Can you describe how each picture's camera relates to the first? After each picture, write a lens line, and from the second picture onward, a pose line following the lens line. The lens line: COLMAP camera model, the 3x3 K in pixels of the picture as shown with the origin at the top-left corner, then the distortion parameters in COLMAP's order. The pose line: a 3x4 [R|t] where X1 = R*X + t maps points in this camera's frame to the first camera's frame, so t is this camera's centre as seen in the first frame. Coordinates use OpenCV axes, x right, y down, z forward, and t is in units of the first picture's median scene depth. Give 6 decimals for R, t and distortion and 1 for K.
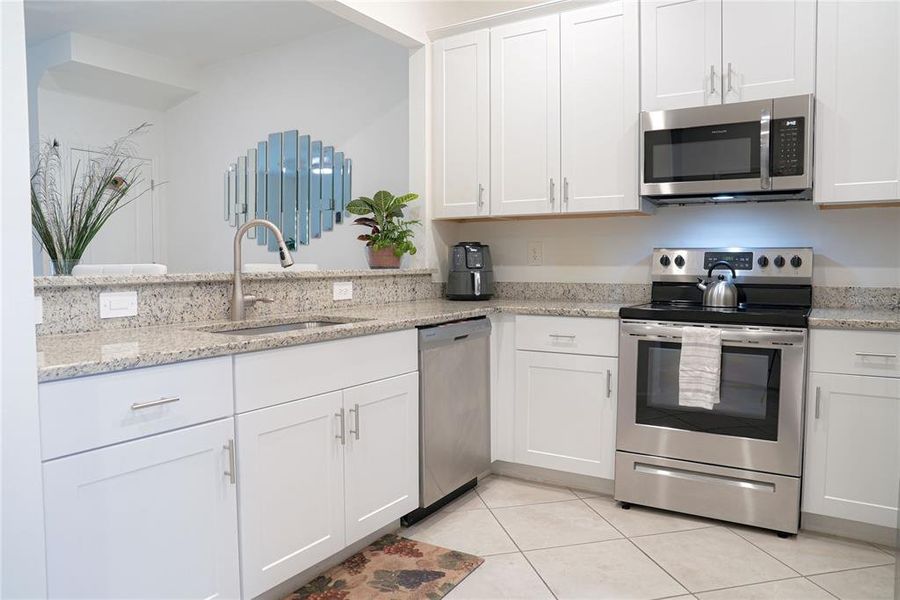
lens RADIAL K [[634.5, 0, 450.0], [0, 634.5, 300.0], [0, 0, 1]] dist [-0.124906, 0.099357]
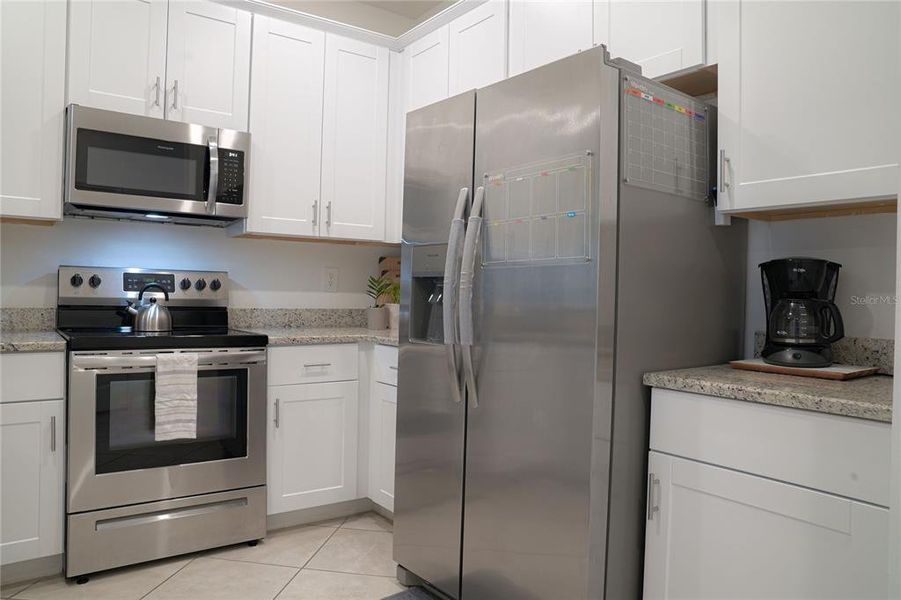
lens RADIAL K [[635.2, 0, 450.5], [0, 635.2, 300.0], [0, 0, 1]] dist [-0.124906, 0.099357]
pose [[0.368364, 0.000494, 0.929682, -0.278478], [0.032040, 0.999399, -0.013227, -0.009667], [-0.929130, 0.034660, 0.368126, 0.235434]]
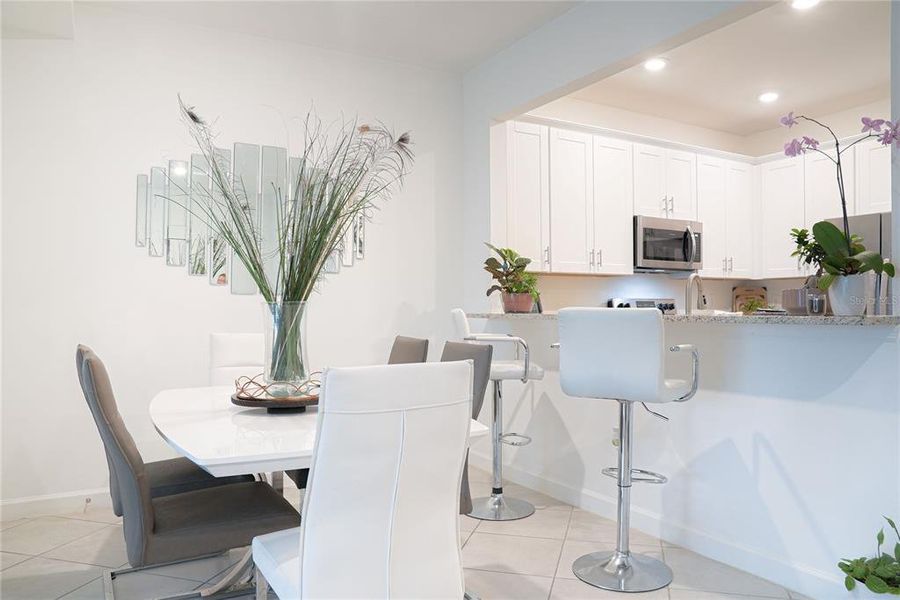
lens RADIAL K [[634.5, 0, 450.0], [0, 634.5, 300.0], [0, 0, 1]] dist [-0.124906, 0.099357]
pose [[0.469388, 0.008400, 0.882952, -1.395146], [0.053713, 0.997831, -0.038047, -0.047002], [-0.881357, 0.065285, 0.467919, 0.701884]]
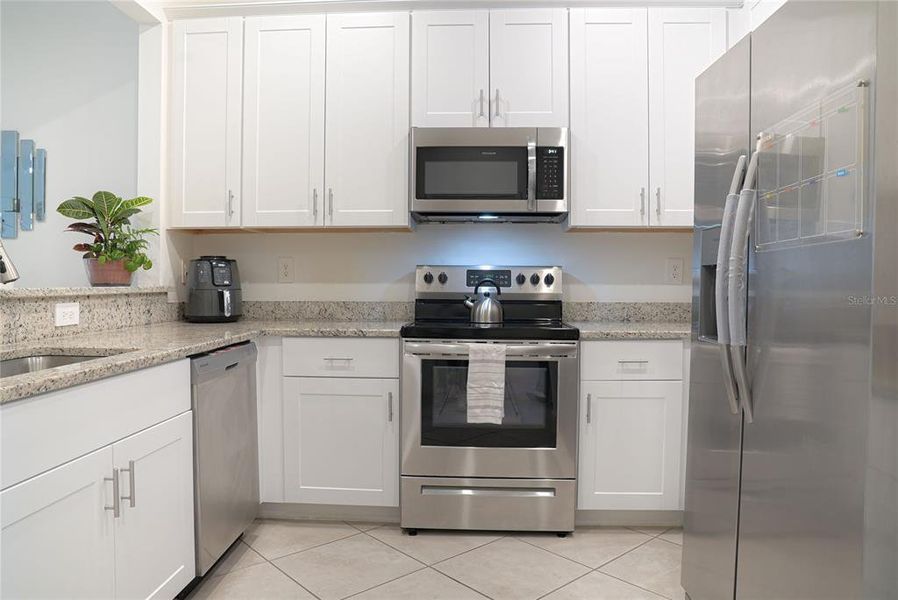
lens RADIAL K [[633.1, 0, 449.0], [0, 633.1, 300.0], [0, 0, 1]] dist [-0.124906, 0.099357]
pose [[0.874652, -0.008361, 0.484679, -0.128986], [0.022747, 0.999458, -0.023806, -0.003371], [-0.484217, 0.031847, 0.874368, 0.115212]]
